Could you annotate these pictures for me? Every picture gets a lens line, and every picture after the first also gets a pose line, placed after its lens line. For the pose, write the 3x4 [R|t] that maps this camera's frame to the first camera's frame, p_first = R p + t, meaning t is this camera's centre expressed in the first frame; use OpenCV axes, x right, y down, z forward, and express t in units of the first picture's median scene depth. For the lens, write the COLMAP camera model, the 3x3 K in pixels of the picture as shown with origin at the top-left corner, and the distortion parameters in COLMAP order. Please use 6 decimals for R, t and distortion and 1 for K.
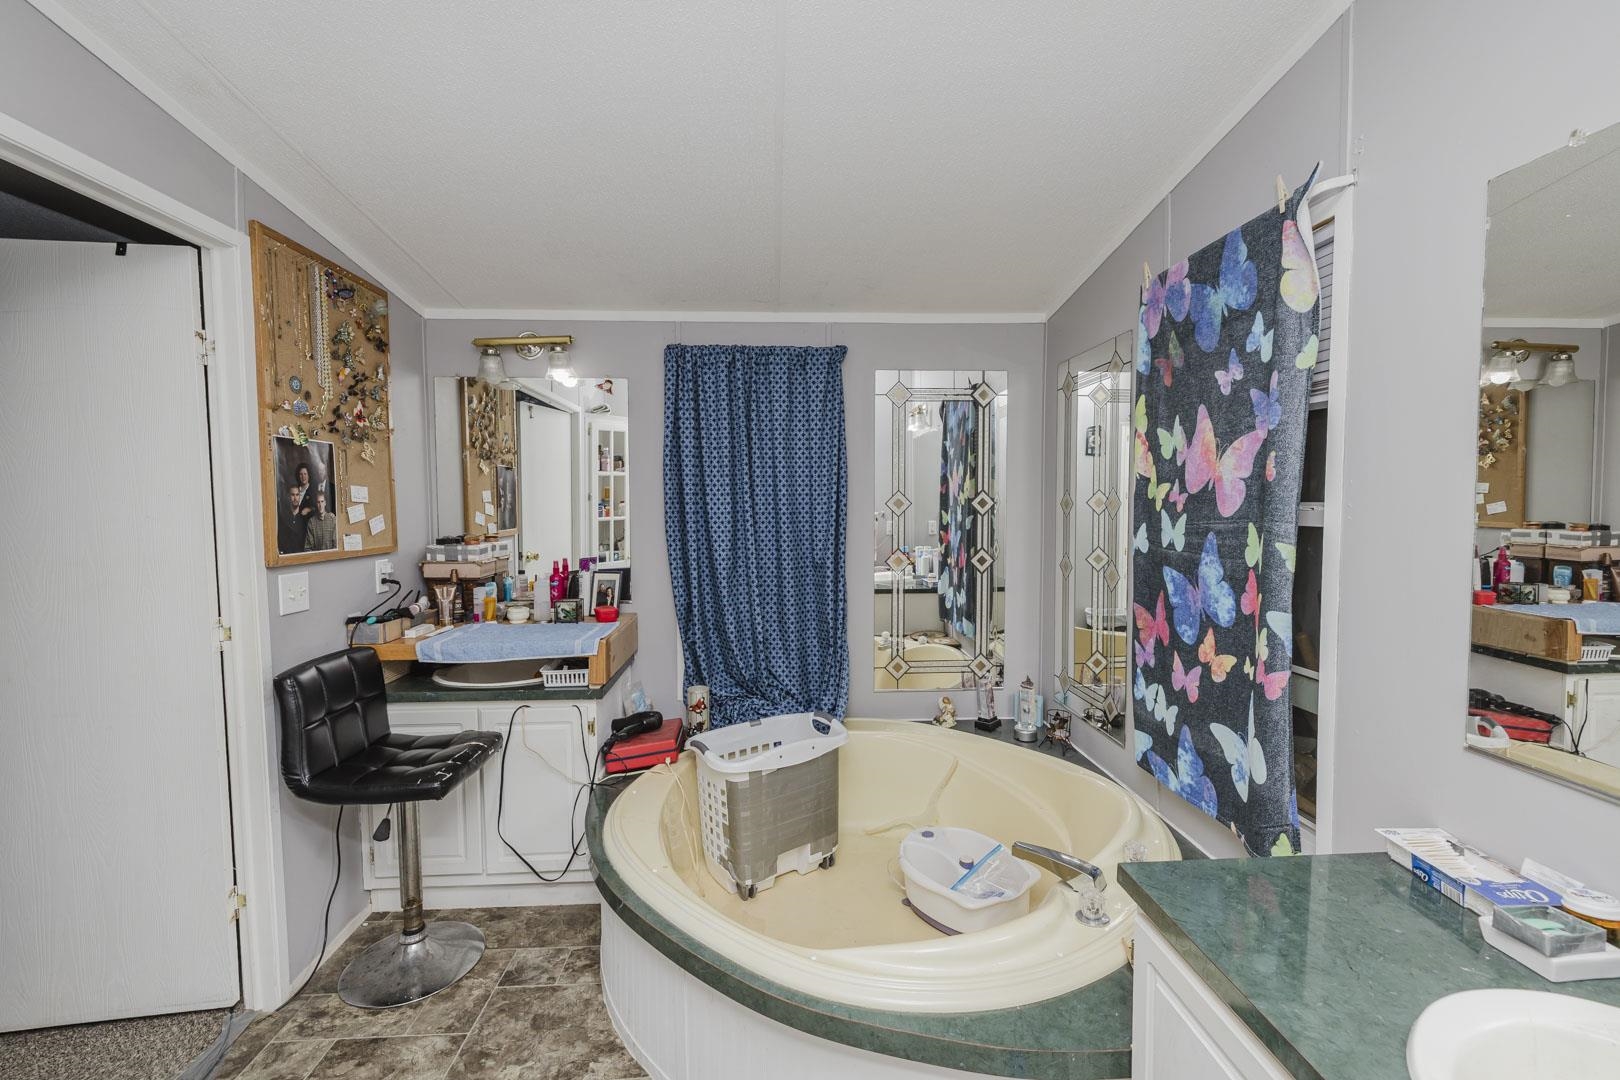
lens RADIAL K [[684.3, 0, 804.7], [0, 684.3, 528.8], [0, 0, 1]] dist [-0.002729, -0.000379]
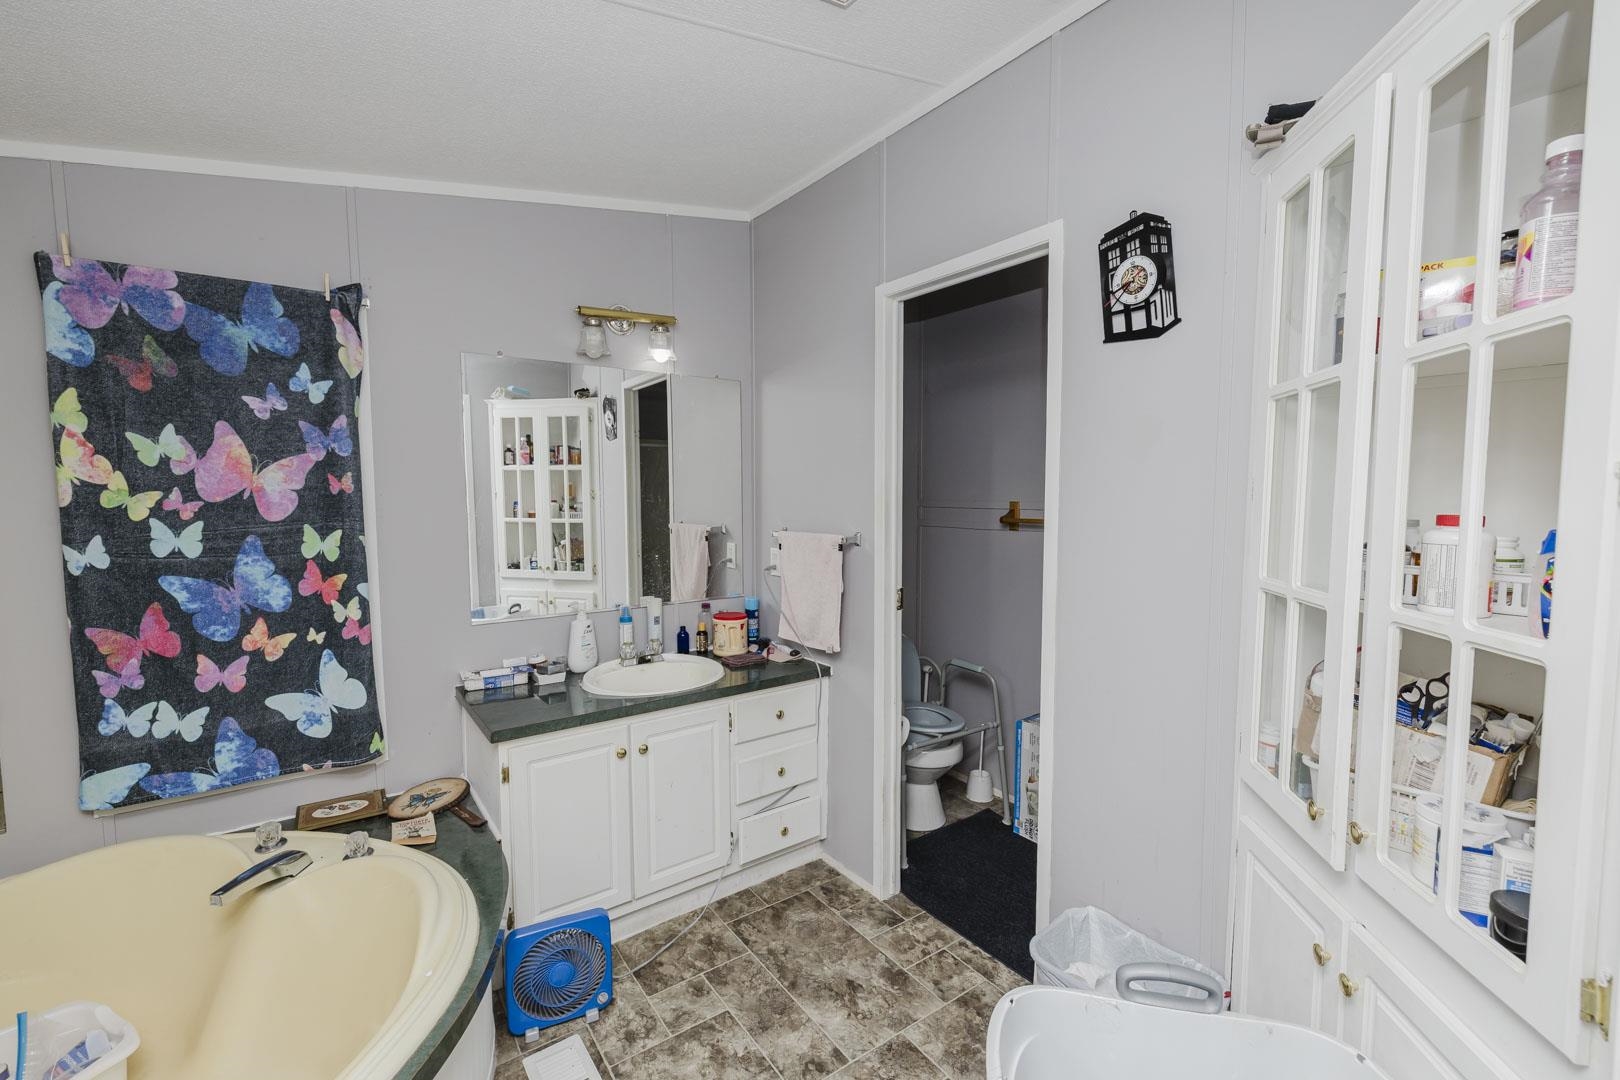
lens RADIAL K [[684.3, 0, 807.6], [0, 684.3, 547.7], [0, 0, 1]] dist [-0.002729, -0.000379]
pose [[-0.553769, -0.043742, 0.831521, -0.838660], [0.050598, 0.995006, 0.086039, -0.024623], [-0.831132, 0.089719, -0.548790, 0.812142]]
